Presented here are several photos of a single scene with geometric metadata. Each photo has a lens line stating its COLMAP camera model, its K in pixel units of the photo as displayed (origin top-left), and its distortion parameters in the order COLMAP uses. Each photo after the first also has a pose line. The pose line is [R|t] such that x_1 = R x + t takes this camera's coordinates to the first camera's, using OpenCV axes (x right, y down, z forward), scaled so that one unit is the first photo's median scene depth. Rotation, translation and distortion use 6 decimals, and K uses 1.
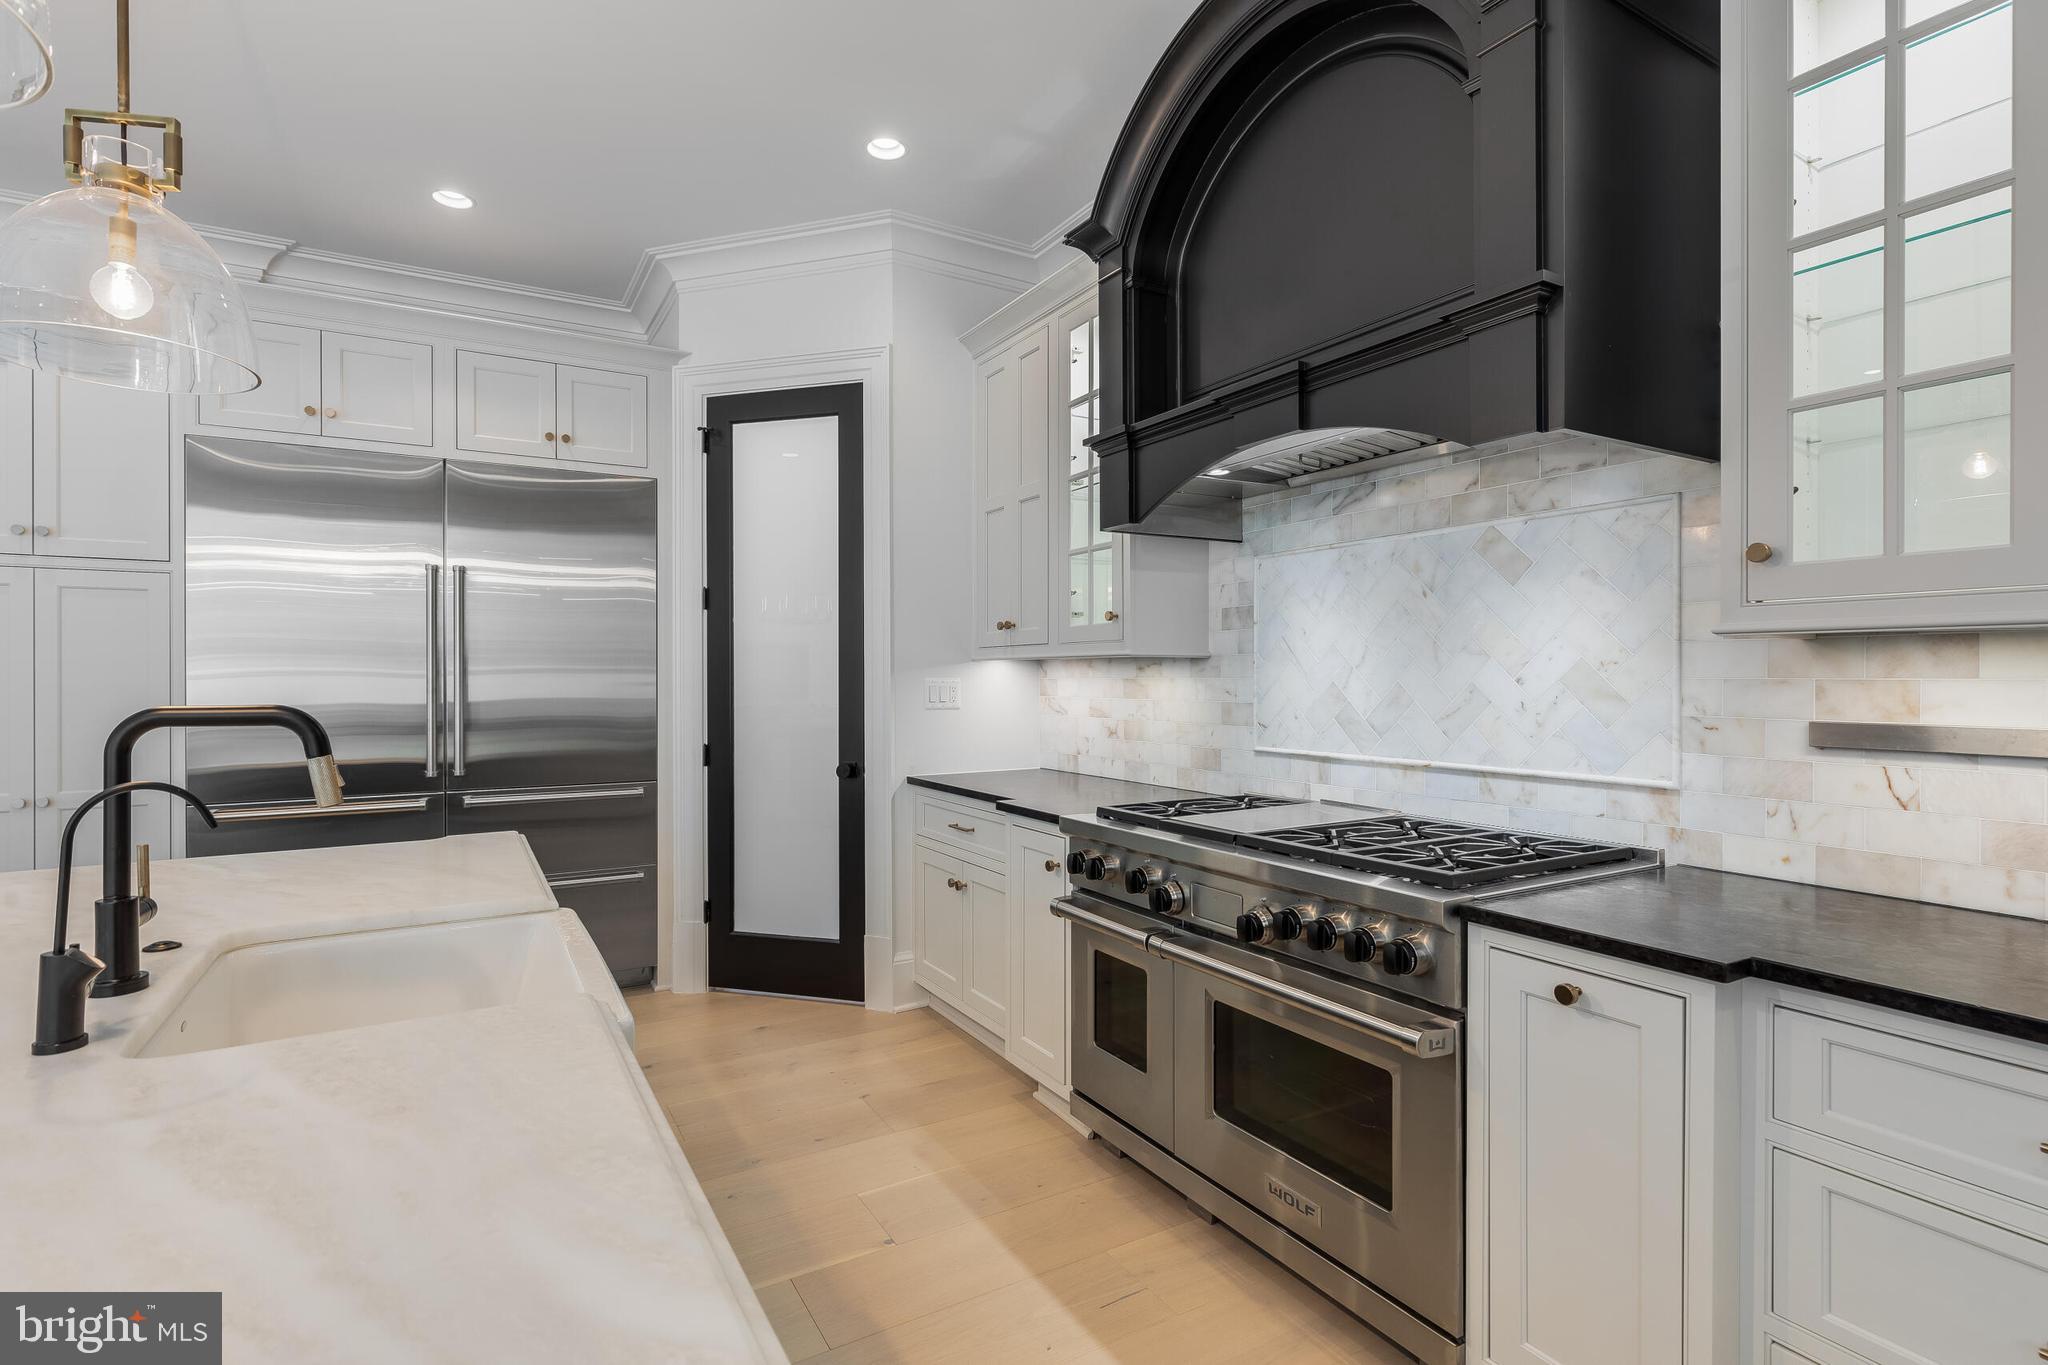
lens RADIAL K [[979.3, 0, 1024.5], [0, 979.3, 683.4], [0, 0, 1]] dist [-0.002487, -0.000528]
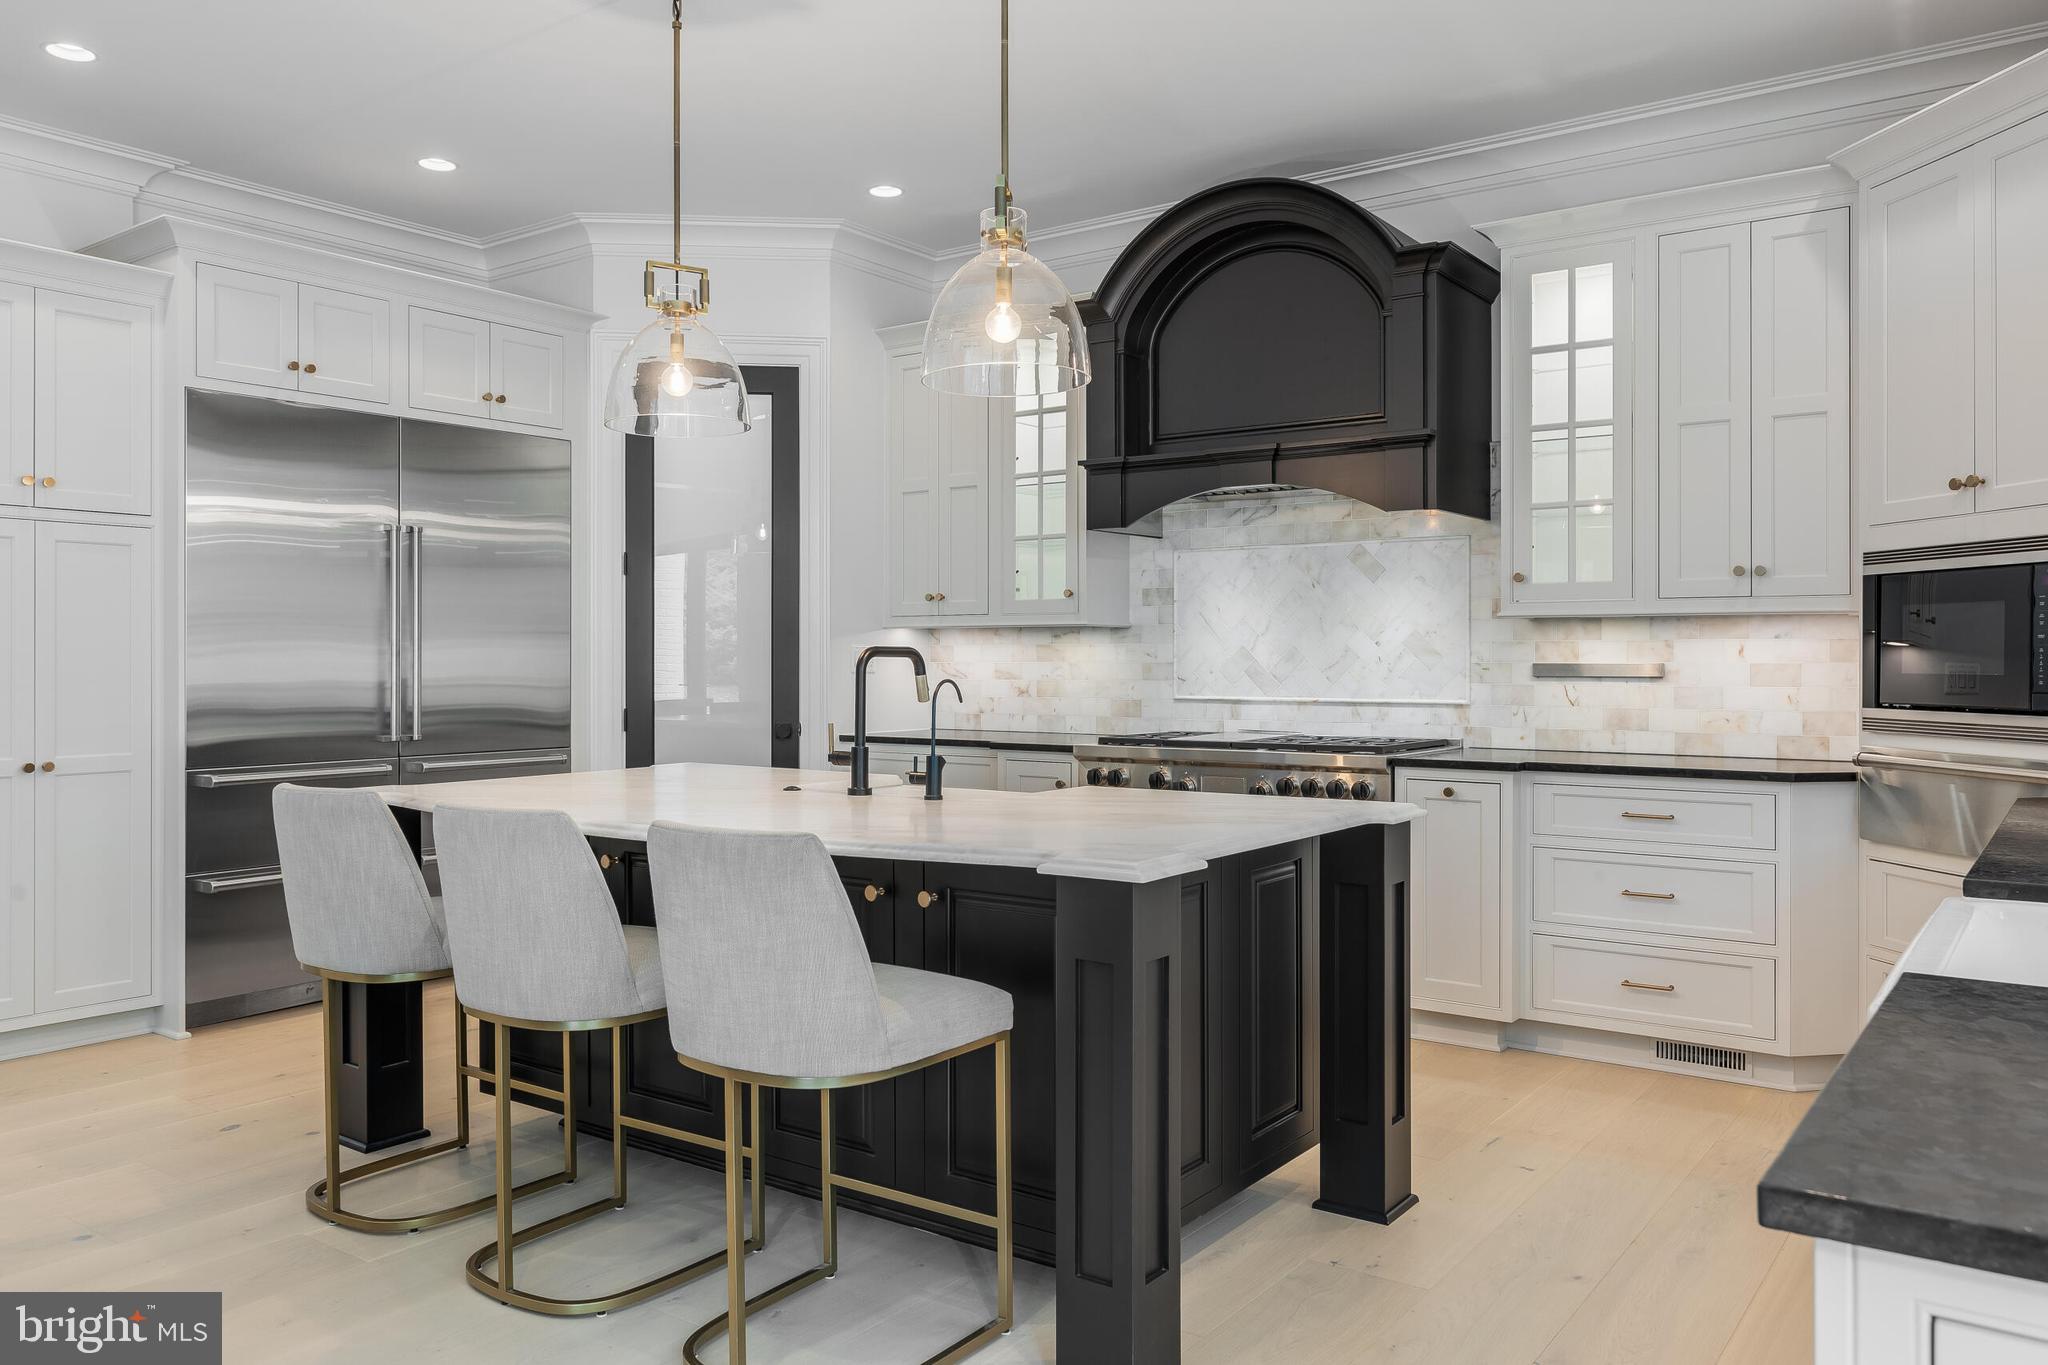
lens RADIAL K [[1486.9, 0, 1024.8], [0, 1486.9, 666.9], [0, 0, 1]] dist [-0.007871, 0.003632]
pose [[0.916137, -0.000728, 0.400864, -0.956282], [0.001709, 0.999996, -0.002091, 0.038353], [-0.400861, 0.002601, 0.916135, -0.949800]]
